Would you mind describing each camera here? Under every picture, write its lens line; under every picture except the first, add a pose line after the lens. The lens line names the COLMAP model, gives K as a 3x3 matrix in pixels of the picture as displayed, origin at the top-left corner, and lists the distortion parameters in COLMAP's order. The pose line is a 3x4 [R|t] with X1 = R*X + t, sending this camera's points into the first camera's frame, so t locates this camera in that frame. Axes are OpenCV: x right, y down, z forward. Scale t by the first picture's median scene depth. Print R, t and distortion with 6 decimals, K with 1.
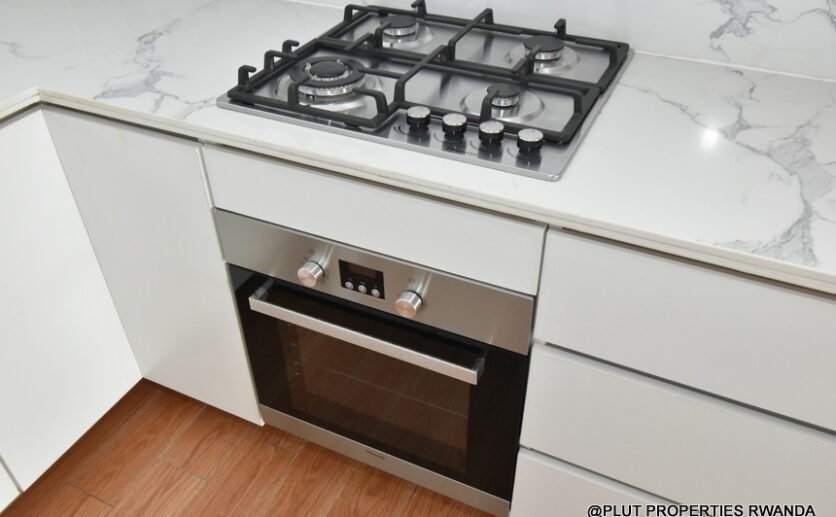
lens RADIAL K [[691.3, 0, 418.0], [0, 691.3, 258.5], [0, 0, 1]] dist [-0.005187, -0.001808]
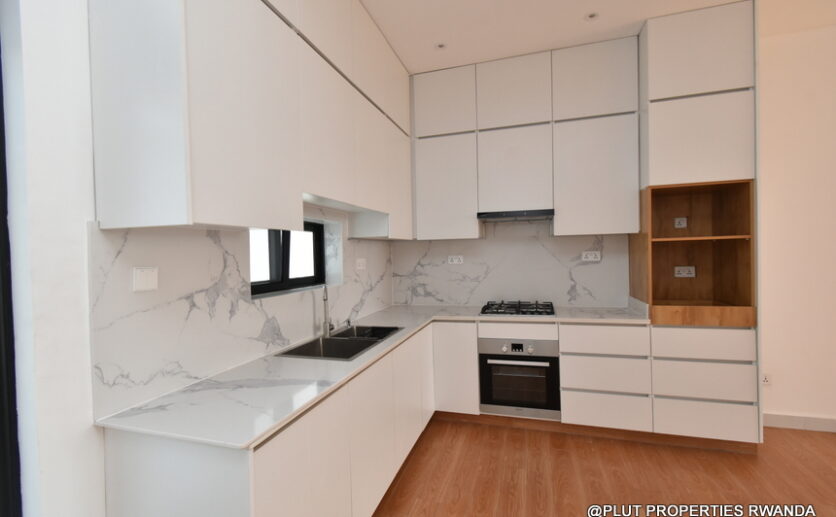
lens RADIAL K [[367.8, 0, 415.8], [0, 367.8, 259.8], [0, 0, 1]] dist [0.000195, -0.000441]
pose [[0.990268, -0.022814, 0.137291, -1.026829], [0.100968, 0.796693, -0.595891, 0.912289], [-0.095784, 0.603953, 0.791243, -1.170696]]
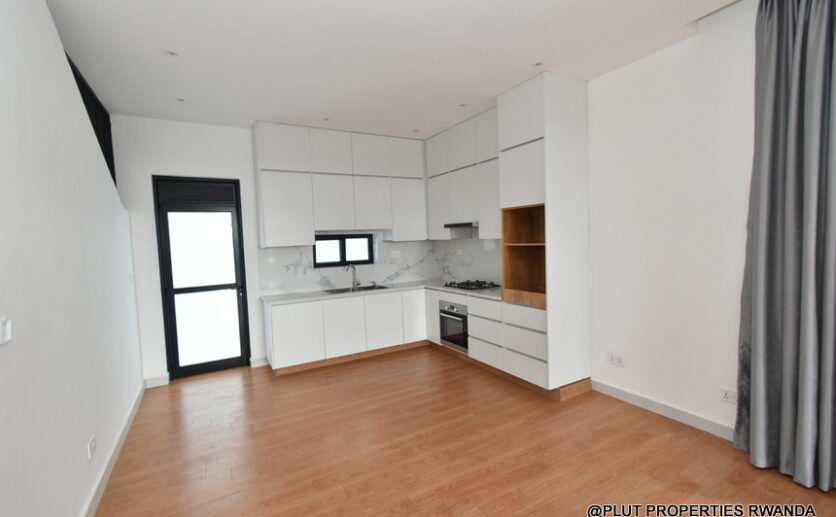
lens RADIAL K [[367.8, 0, 415.8], [0, 367.8, 259.8], [0, 0, 1]] dist [0.000195, -0.000441]
pose [[0.818718, 0.008933, -0.574127, 1.820087], [-0.326623, 0.829597, -0.452865, 1.484555], [0.472248, 0.558291, 0.682123, -2.138710]]
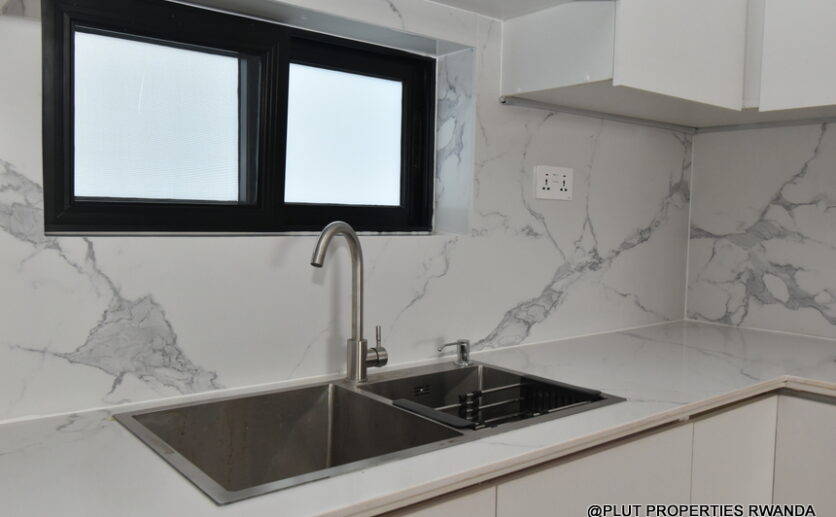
lens RADIAL K [[691.3, 0, 418.0], [0, 691.3, 258.5], [0, 0, 1]] dist [-0.005187, -0.001808]
pose [[0.897921, 0.050008, -0.437306, -0.634444], [-0.288545, 0.817138, -0.499026, 0.413050], [0.332384, 0.574268, 0.748155, -0.309931]]
